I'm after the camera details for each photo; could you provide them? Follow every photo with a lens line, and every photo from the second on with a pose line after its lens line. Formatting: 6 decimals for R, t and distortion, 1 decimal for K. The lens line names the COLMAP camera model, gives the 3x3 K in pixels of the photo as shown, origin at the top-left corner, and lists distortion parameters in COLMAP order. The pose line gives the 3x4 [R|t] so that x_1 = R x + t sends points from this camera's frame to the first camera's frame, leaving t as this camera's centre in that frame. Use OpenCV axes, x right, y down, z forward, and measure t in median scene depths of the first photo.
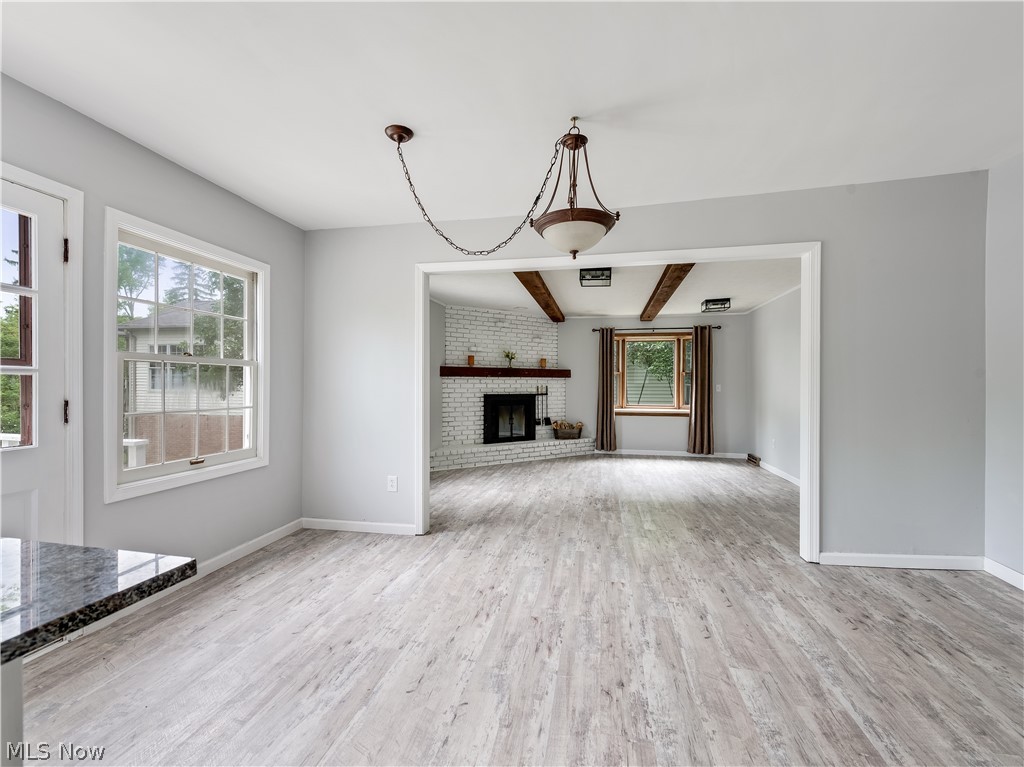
lens RADIAL K [[456.8, 0, 506.7], [0, 456.8, 387.2], [0, 0, 1]] dist [0.016846, -0.004610]
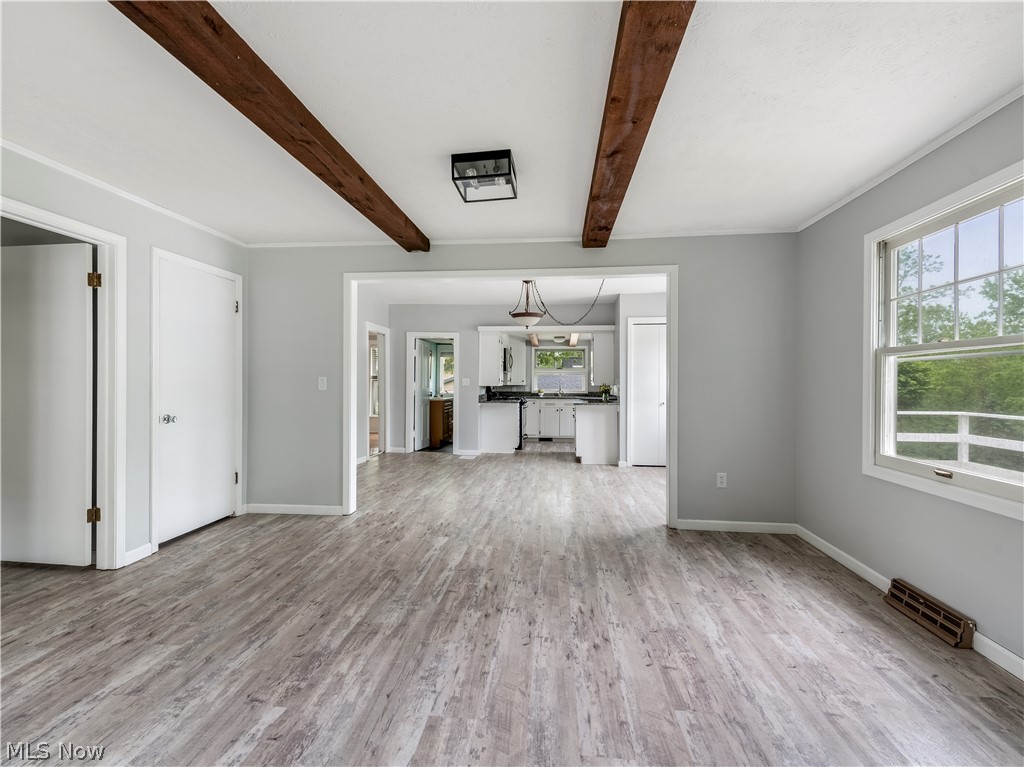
lens RADIAL K [[456.8, 0, 514.3], [0, 456.8, 383.6], [0, 0, 1]] dist [0.016846, -0.004610]
pose [[-0.993335, -0.004585, -0.115174, 0.170457], [-0.005915, 0.999920, 0.011214, -0.006678], [0.115113, 0.011821, -0.993282, 1.179960]]
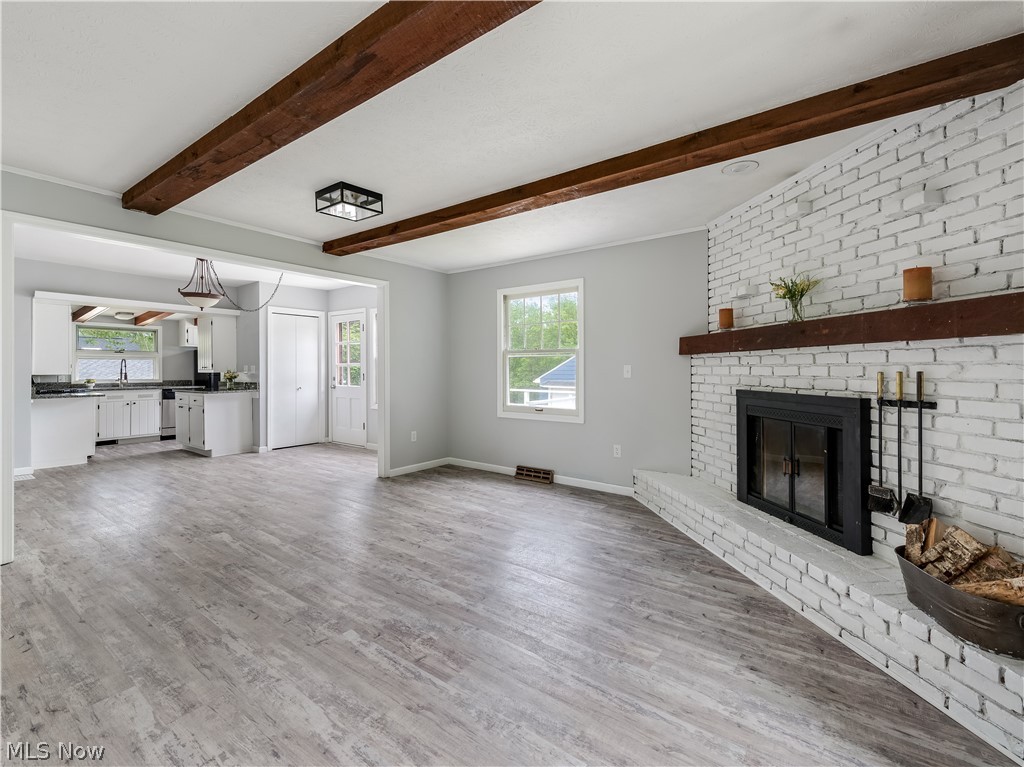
lens RADIAL K [[456.8, 0, 510.9], [0, 456.8, 367.7], [0, 0, 1]] dist [0.016846, -0.004610]
pose [[-0.419008, -0.003657, -0.907975, 0.534464], [-0.006366, 0.999979, -0.001089, -0.004963], [0.907960, 0.005323, -0.419023, 1.144001]]
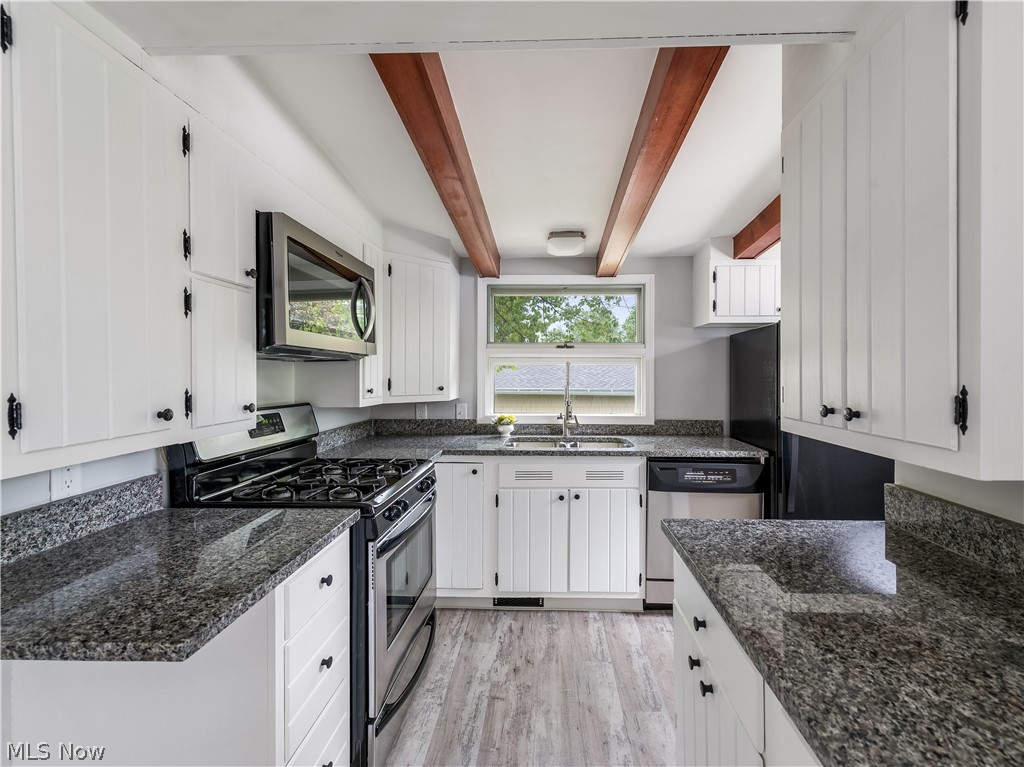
lens RADIAL K [[456.8, 0, 537.6], [0, 456.8, 368.3], [0, 0, 1]] dist [0.016846, -0.004610]
pose [[-0.983989, -0.003847, -0.178189, -0.046244], [-0.003998, 0.999992, 0.000488, -0.018732], [0.178186, 0.001193, -0.983996, 0.125068]]
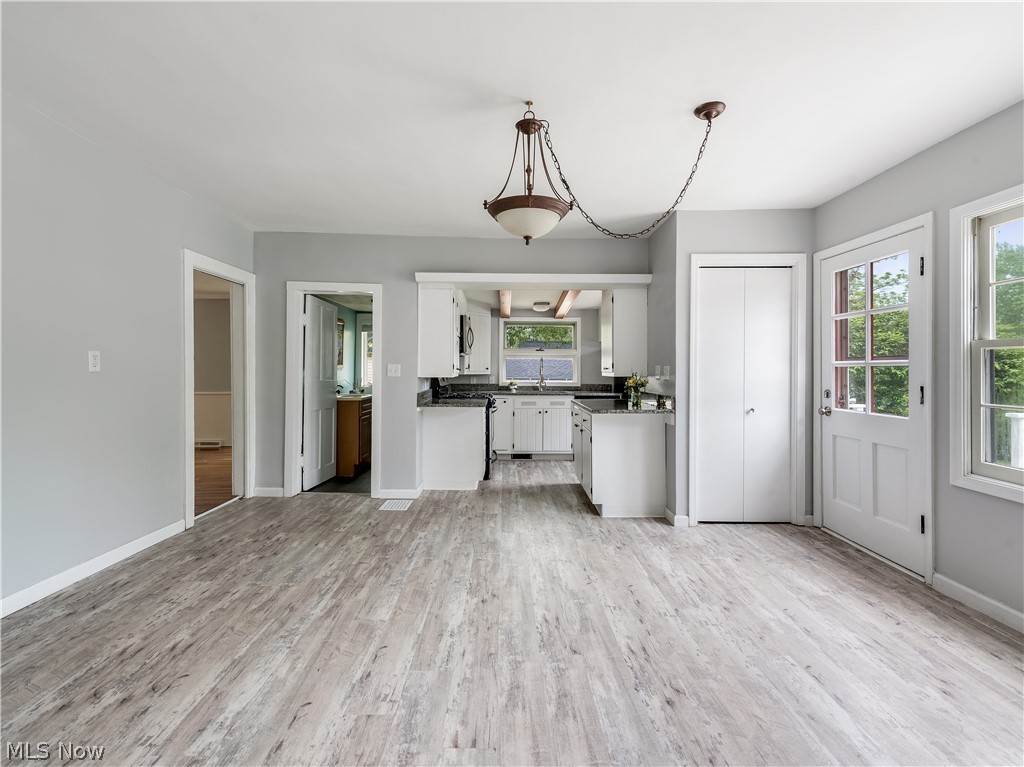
lens RADIAL K [[456.8, 0, 512.5], [0, 456.8, 372.9], [0, 0, 1]] dist [0.016846, -0.004610]
pose [[-0.975244, -0.004587, -0.221086, 0.138008], [-0.008252, 0.999843, 0.015656, -0.005501], [0.220979, 0.017092, -0.975129, 0.682484]]
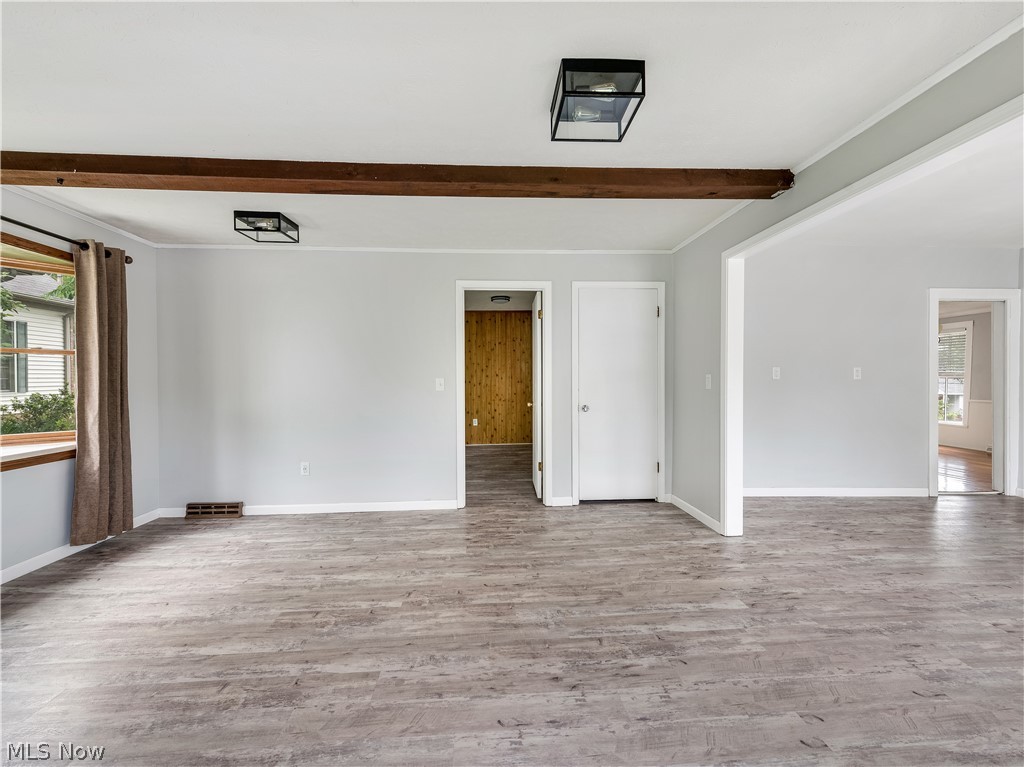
lens RADIAL K [[456.8, 0, 509.5], [0, 456.8, 381.4], [0, 0, 1]] dist [0.016846, -0.004610]
pose [[-0.272175, -0.007417, 0.962219, -0.130713], [0.009672, 0.999899, 0.010444, -0.006335], [-0.962199, 0.012149, -0.272076, 0.908303]]
